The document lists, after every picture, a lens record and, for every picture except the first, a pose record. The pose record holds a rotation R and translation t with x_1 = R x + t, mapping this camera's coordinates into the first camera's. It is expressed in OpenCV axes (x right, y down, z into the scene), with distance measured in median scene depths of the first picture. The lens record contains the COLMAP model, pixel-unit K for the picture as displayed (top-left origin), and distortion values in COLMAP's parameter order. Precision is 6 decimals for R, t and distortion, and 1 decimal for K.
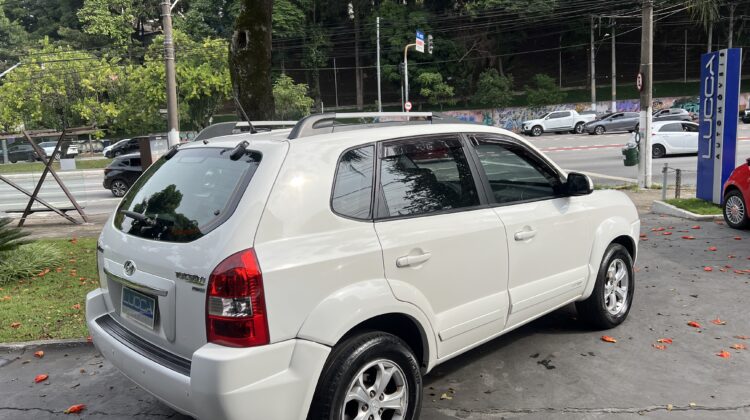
lens RADIAL K [[563.5, 0, 375.0], [0, 563.5, 210.0], [0, 0, 1]] dist [0.064957, -0.080856]
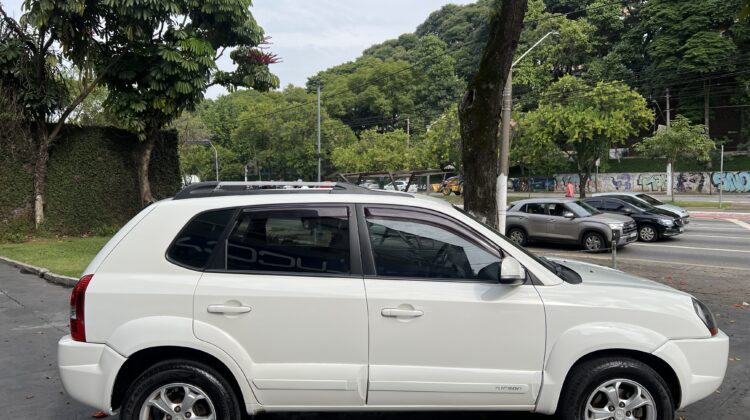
lens RADIAL K [[563.3, 0, 375.0], [0, 563.3, 210.0], [0, 0, 1]] dist [0.065150, -0.125235]
pose [[0.748066, 0.076991, -0.659143, 0.172833], [-0.122285, 0.992231, -0.022885, -0.020932], [0.652261, 0.097723, 0.751669, 0.047490]]
